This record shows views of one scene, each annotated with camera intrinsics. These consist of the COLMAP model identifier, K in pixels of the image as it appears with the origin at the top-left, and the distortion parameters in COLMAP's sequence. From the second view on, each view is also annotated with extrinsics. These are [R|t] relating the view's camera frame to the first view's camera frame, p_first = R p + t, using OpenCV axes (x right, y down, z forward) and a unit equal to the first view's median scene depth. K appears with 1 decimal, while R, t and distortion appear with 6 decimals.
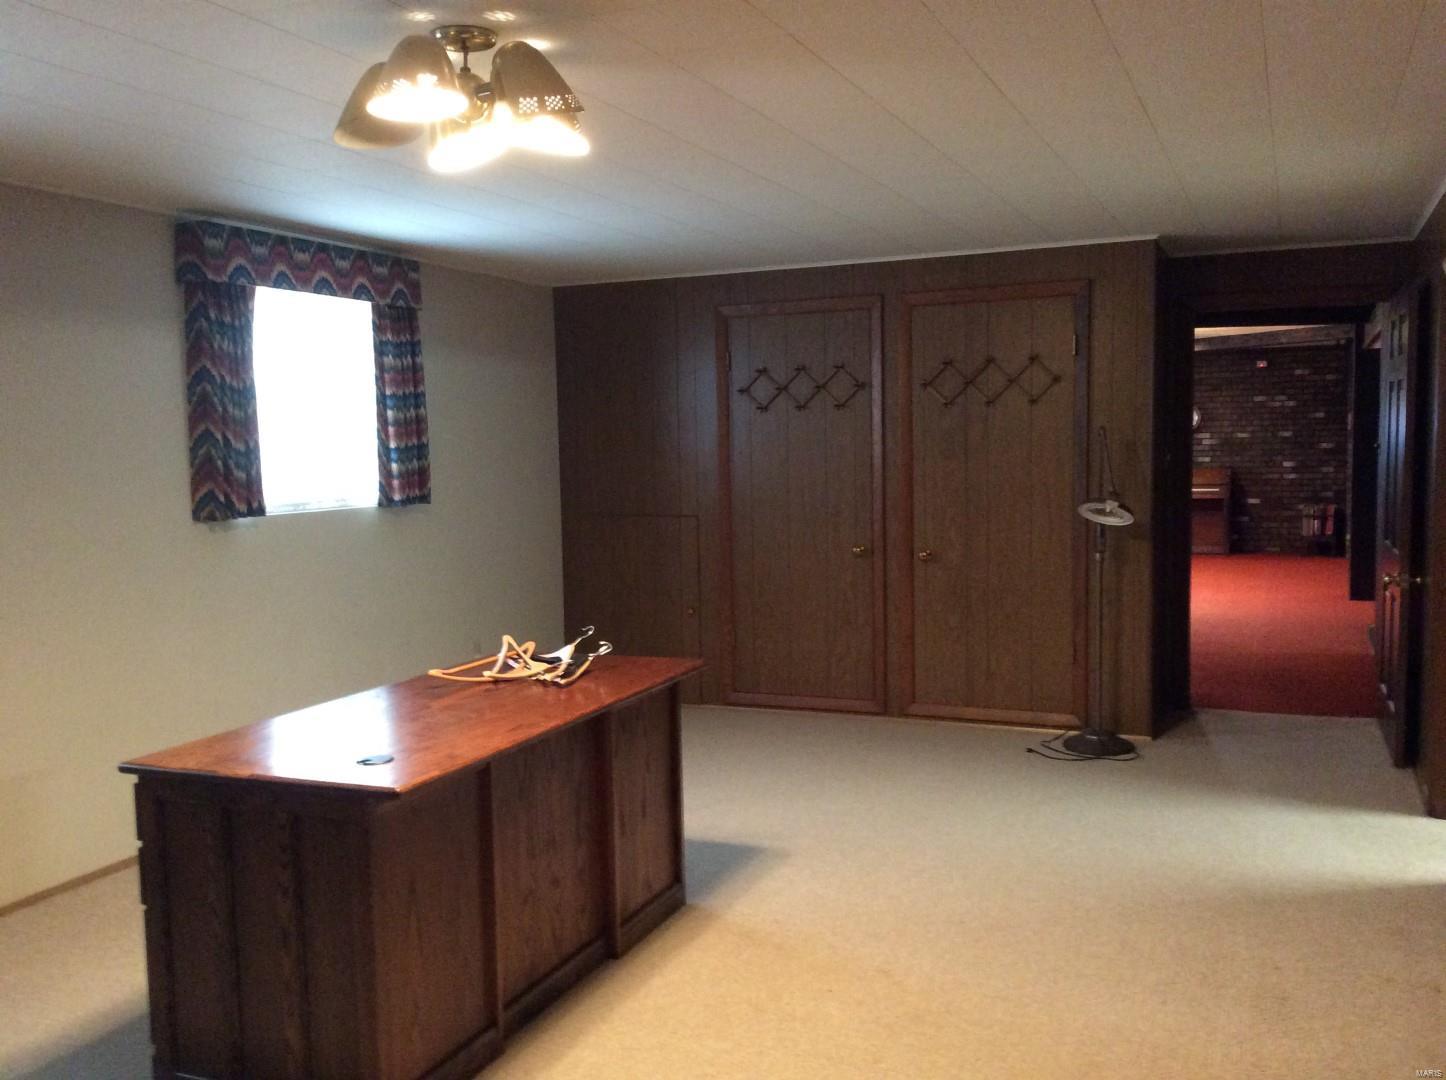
lens RADIAL K [[1323.0, 0, 715.6], [0, 1323.0, 552.6], [0, 0, 1]] dist [0.178081, -0.361690]
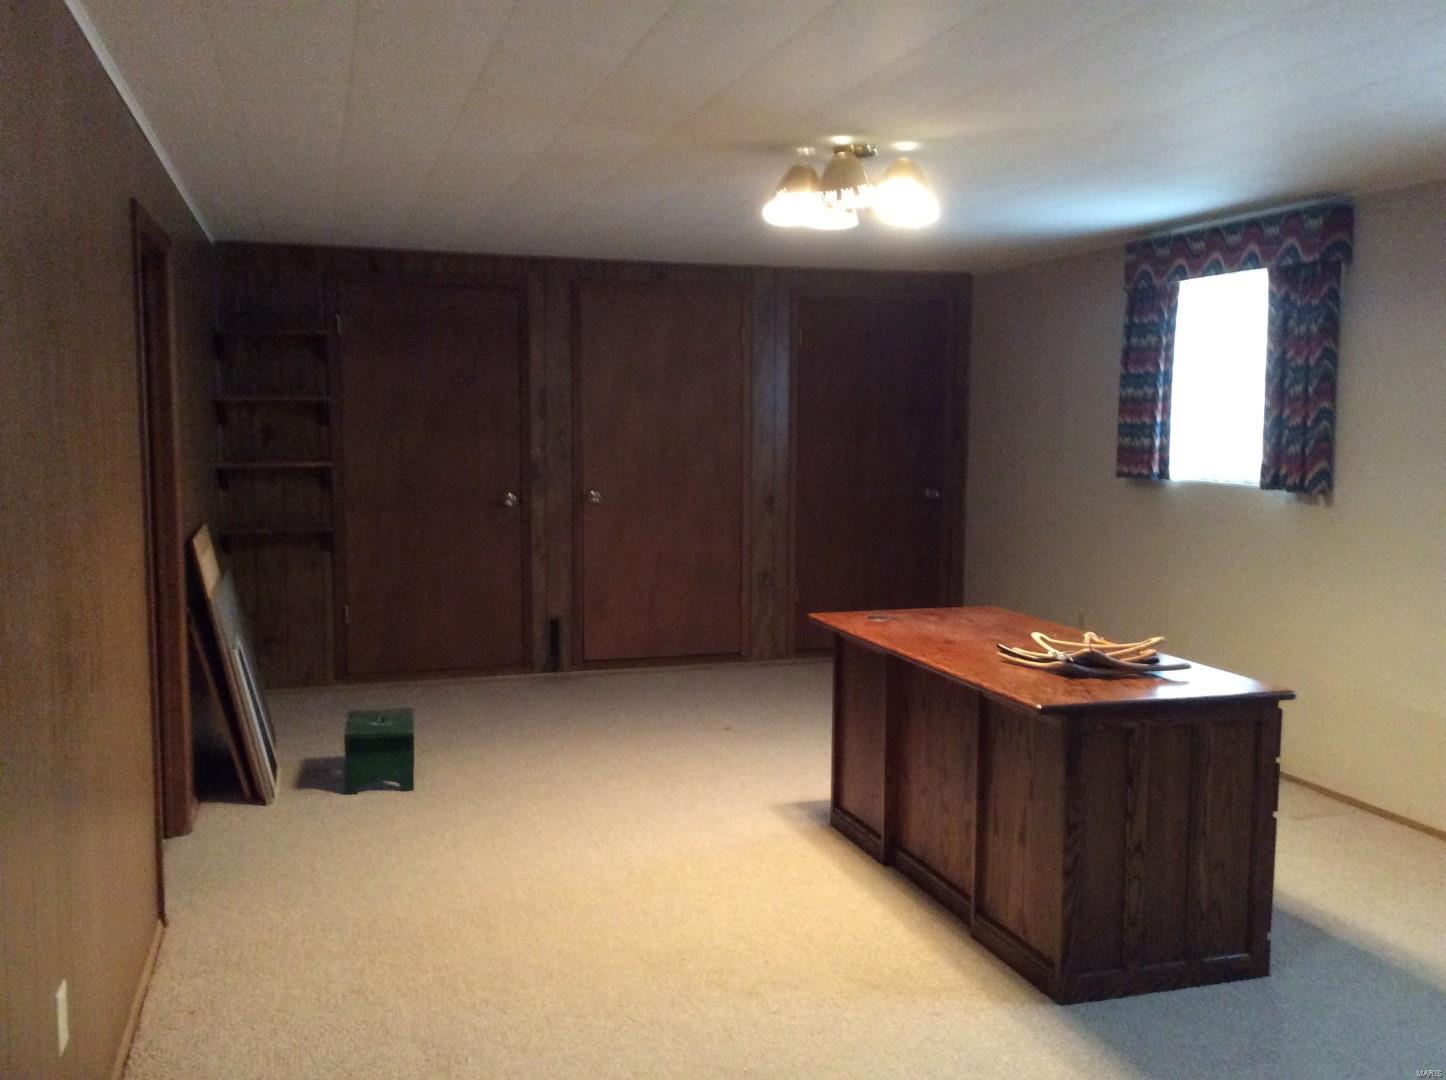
lens RADIAL K [[1323.0, 0, 715.6], [0, 1323.0, 552.6], [0, 0, 1]] dist [0.178081, -0.361690]
pose [[-0.761152, 0.064486, -0.645360, 0.676022], [-0.070684, 0.980870, 0.181377, -0.138378], [0.644711, 0.183672, -0.742033, 1.523971]]
